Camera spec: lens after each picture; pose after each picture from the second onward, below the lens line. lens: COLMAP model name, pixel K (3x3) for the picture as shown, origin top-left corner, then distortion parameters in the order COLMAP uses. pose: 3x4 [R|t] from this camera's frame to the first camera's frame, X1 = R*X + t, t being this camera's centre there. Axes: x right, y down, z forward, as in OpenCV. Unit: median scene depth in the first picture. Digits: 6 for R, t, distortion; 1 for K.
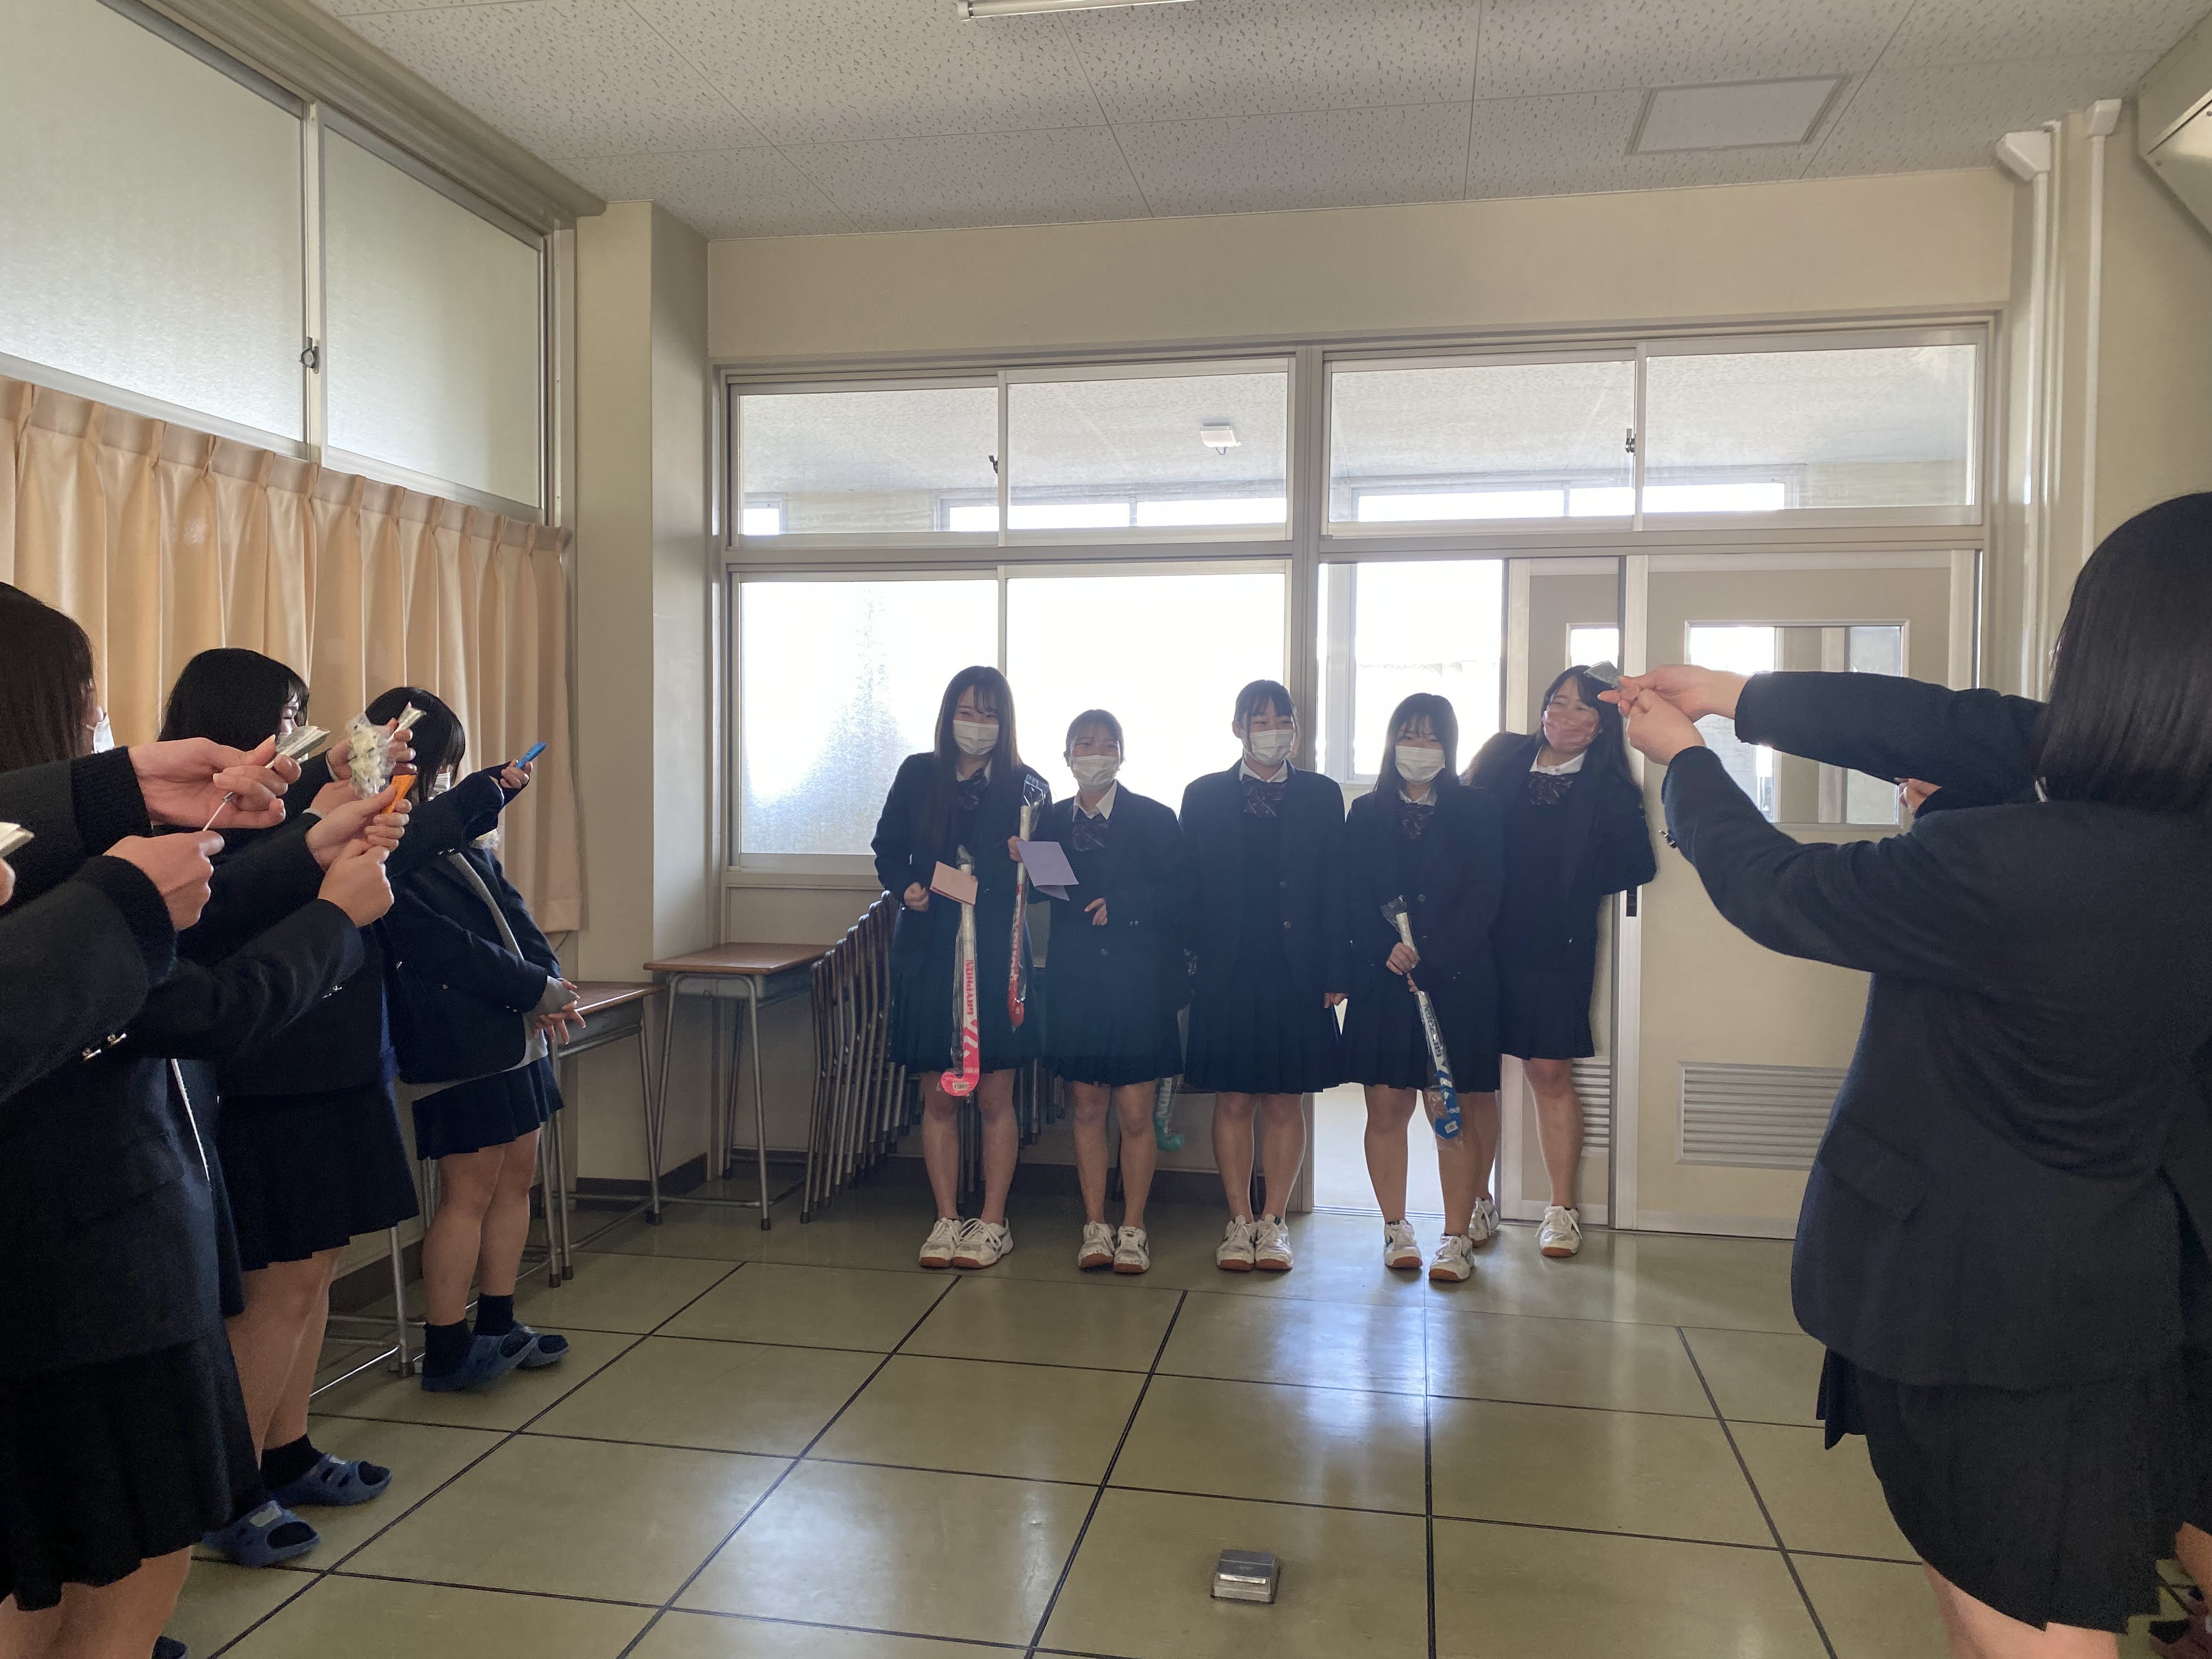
lens RADIAL K [[1672.4, 0, 1106.0], [0, 1672.4, 829.5], [0, 0, 1]] dist [0.092225, -0.143311]
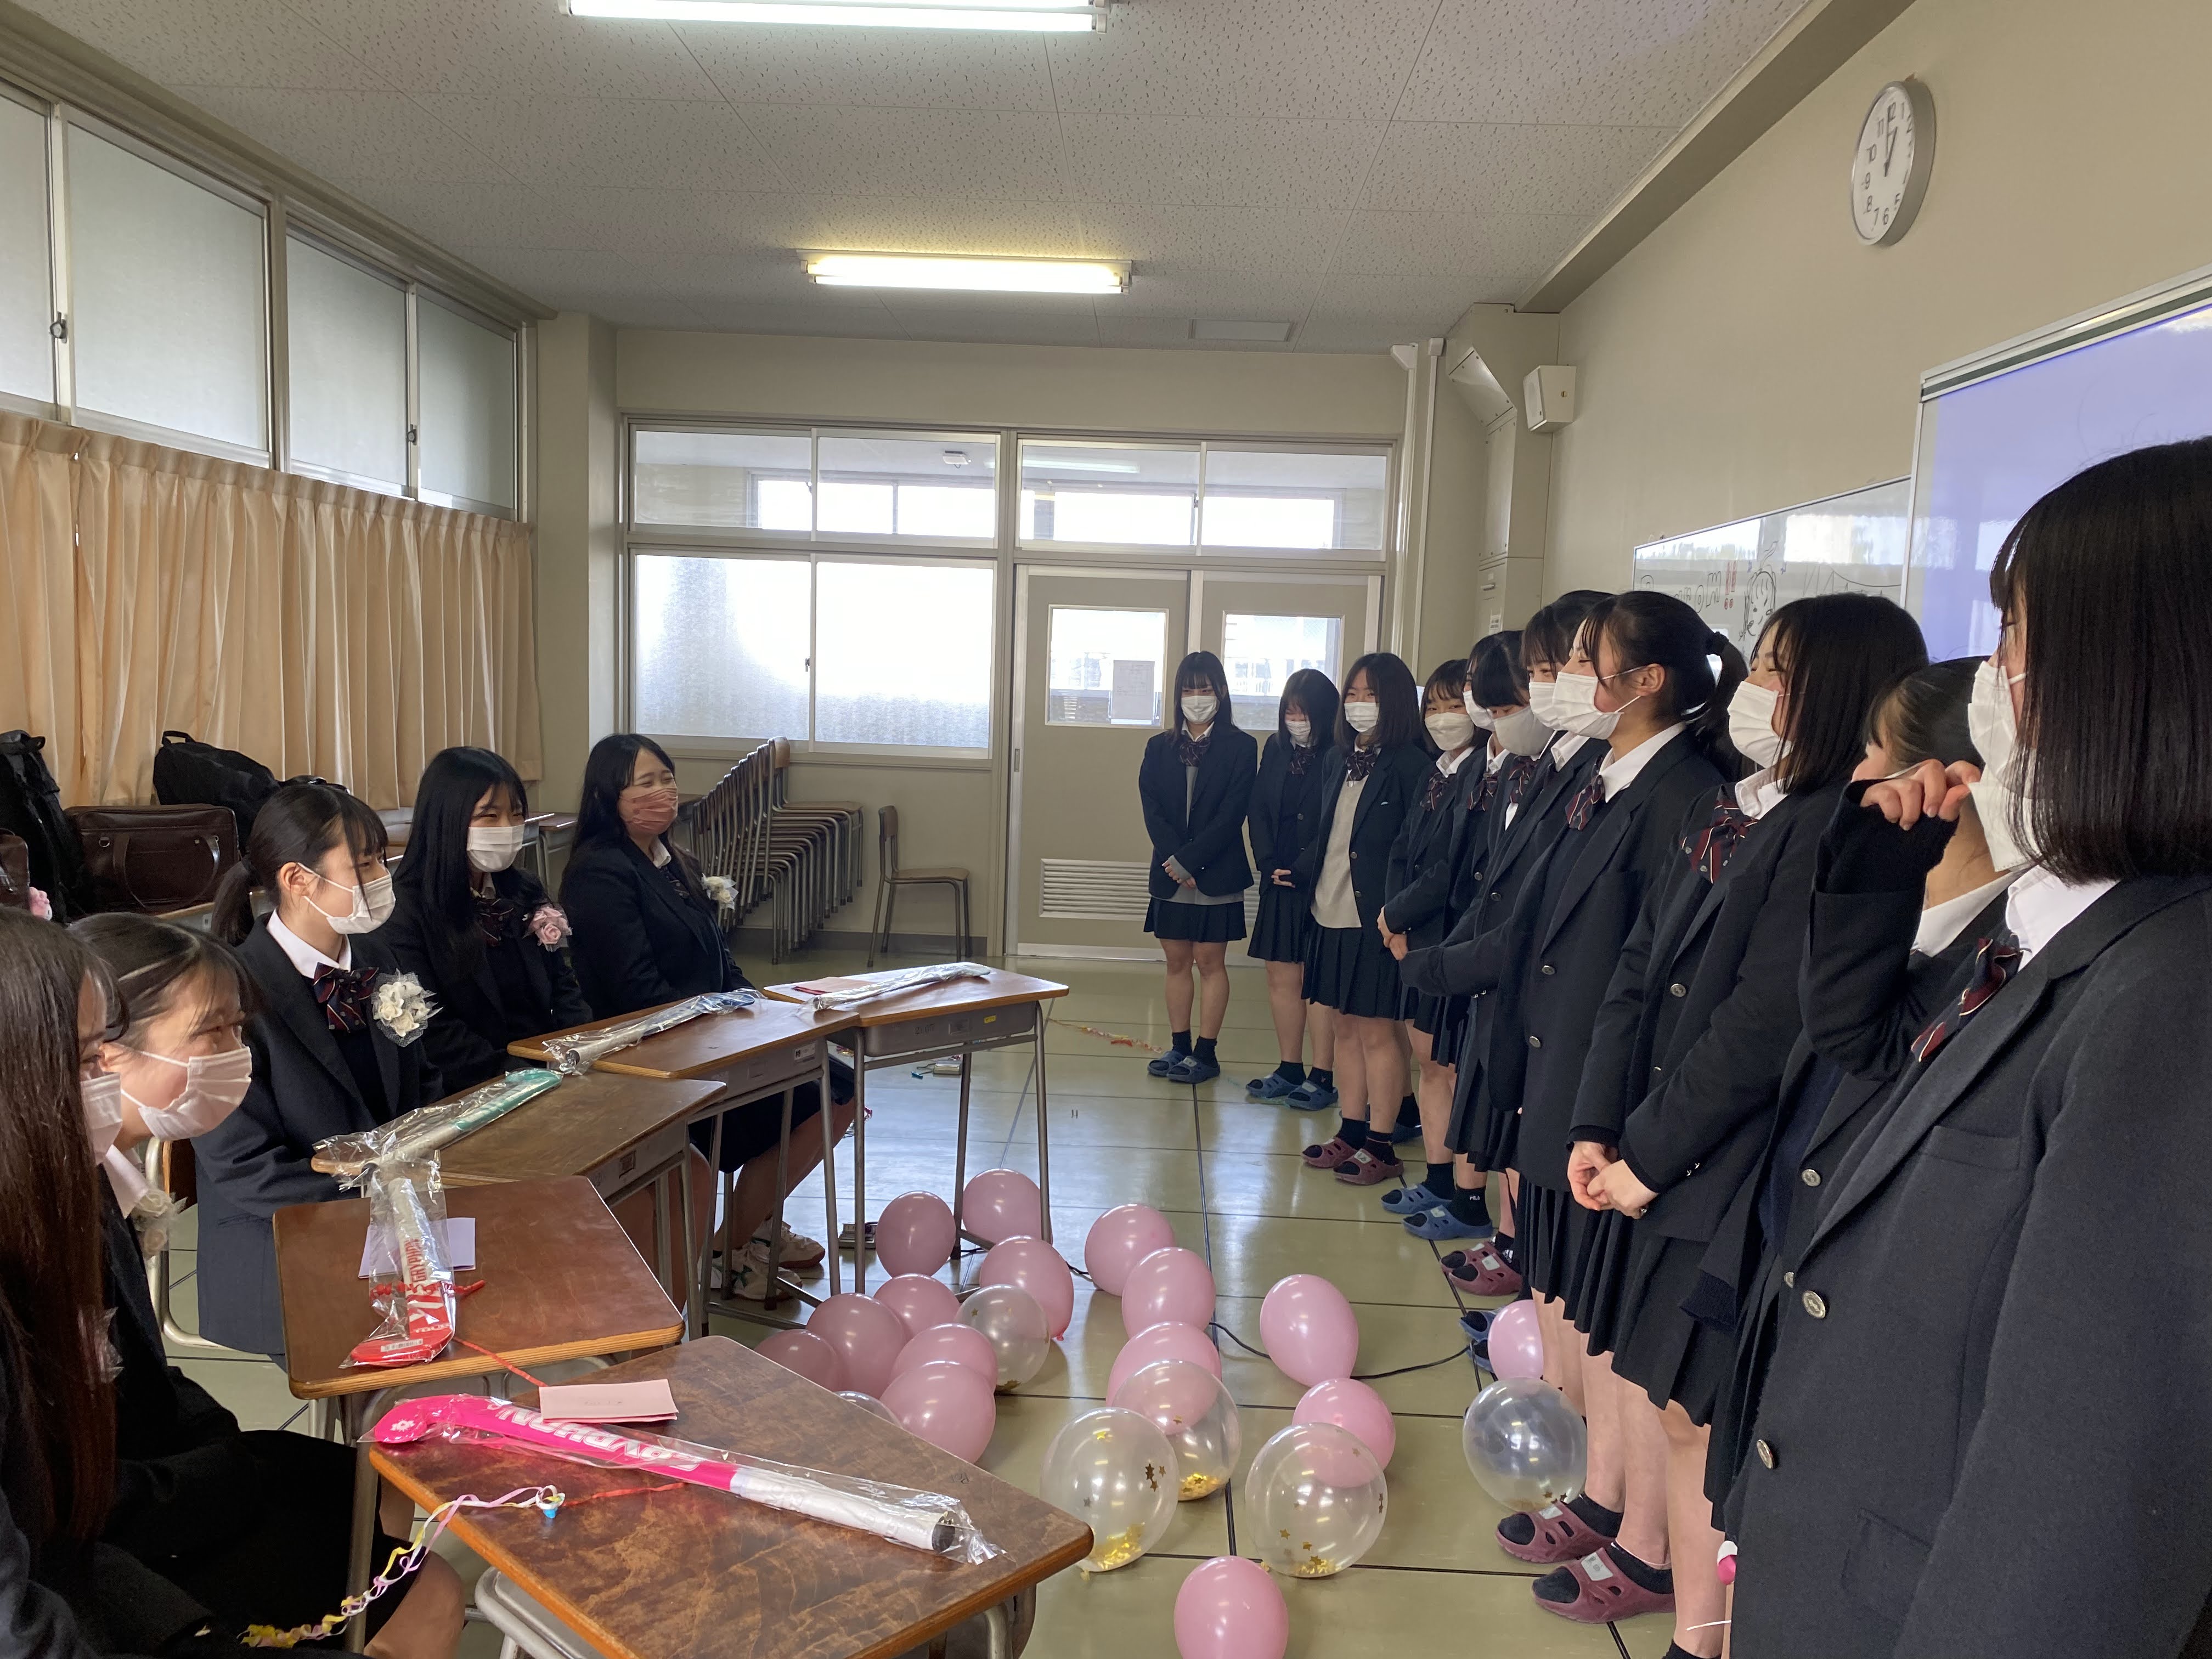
lens RADIAL K [[1672.4, 0, 1106.0], [0, 1672.4, 829.5], [0, 0, 1]] dist [0.092225, -0.143311]
pose [[0.988321, 0.011512, 0.151952, -0.027998], [-0.021919, 0.997513, 0.066989, -0.011564], [-0.150803, -0.069537, 0.986115, -0.619455]]
